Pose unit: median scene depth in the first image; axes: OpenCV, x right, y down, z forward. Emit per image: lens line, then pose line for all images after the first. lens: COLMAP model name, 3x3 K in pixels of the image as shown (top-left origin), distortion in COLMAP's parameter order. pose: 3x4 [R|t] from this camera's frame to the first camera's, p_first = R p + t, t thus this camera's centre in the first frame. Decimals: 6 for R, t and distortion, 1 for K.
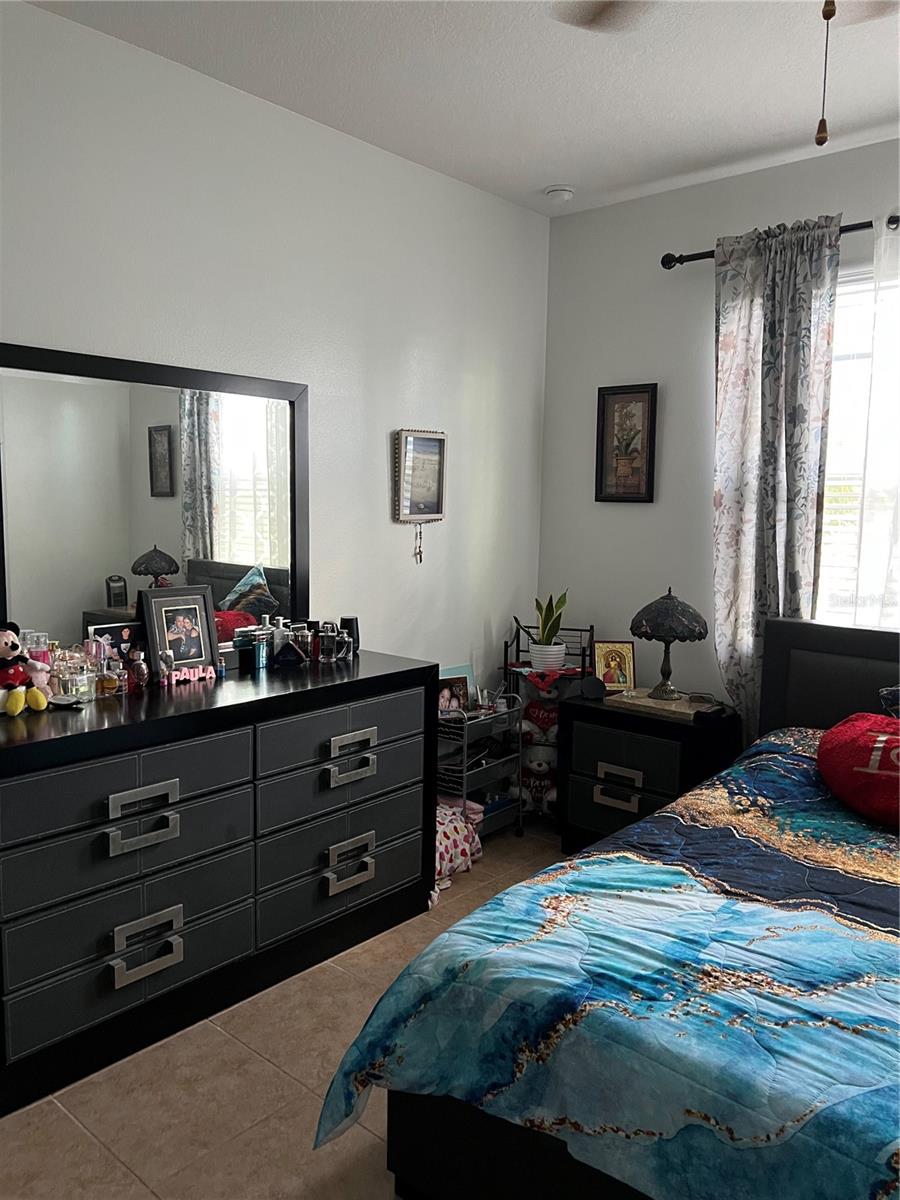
lens RADIAL K [[899.3, 0, 446.2], [0, 899.3, 598.9], [0, 0, 1]] dist [0.018885, -0.018233]
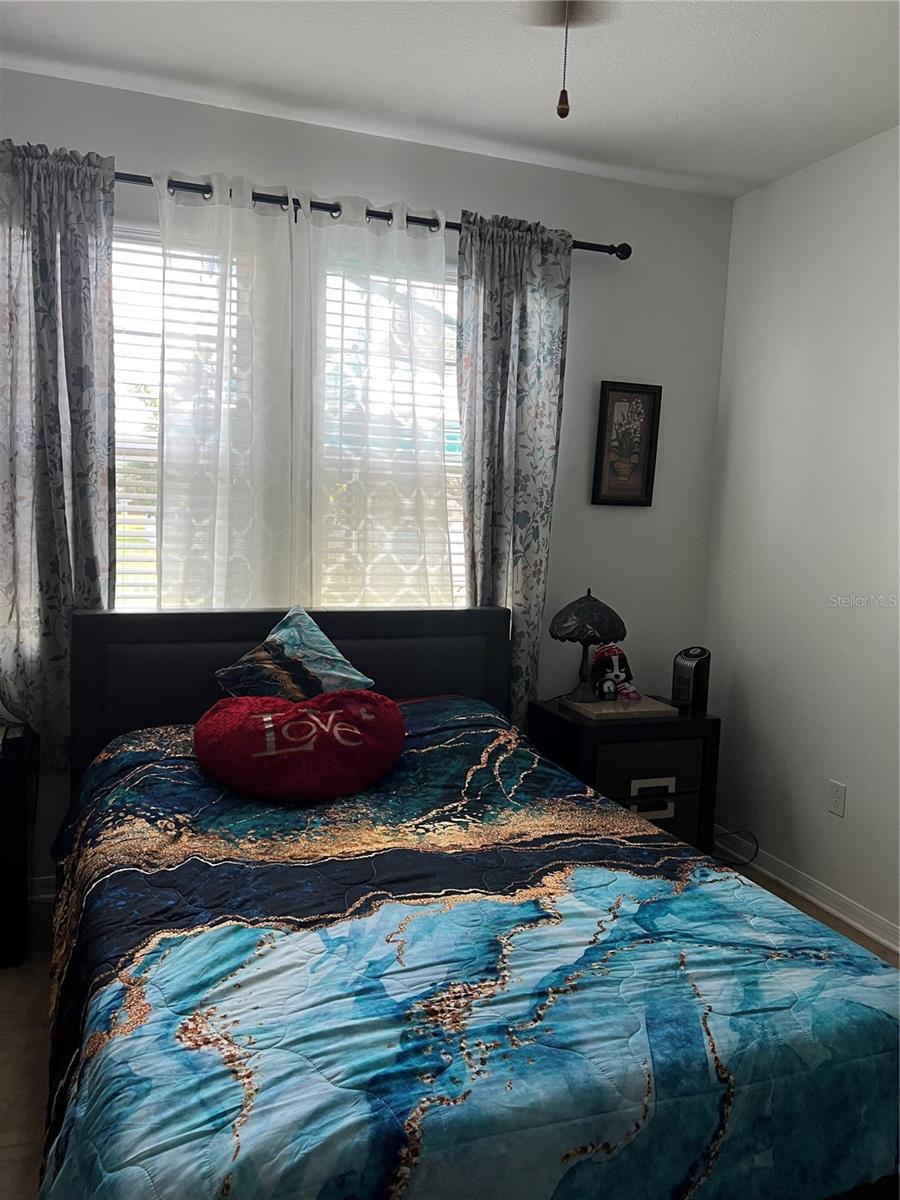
lens RADIAL K [[899.3, 0, 449.8], [0, 899.3, 597.6], [0, 0, 1]] dist [0.018885, -0.018233]
pose [[0.473790, -0.095594, 0.875434, -0.357721], [0.070423, 0.995020, 0.070539, -0.044804], [-0.877818, 0.028230, 0.478163, 0.437643]]
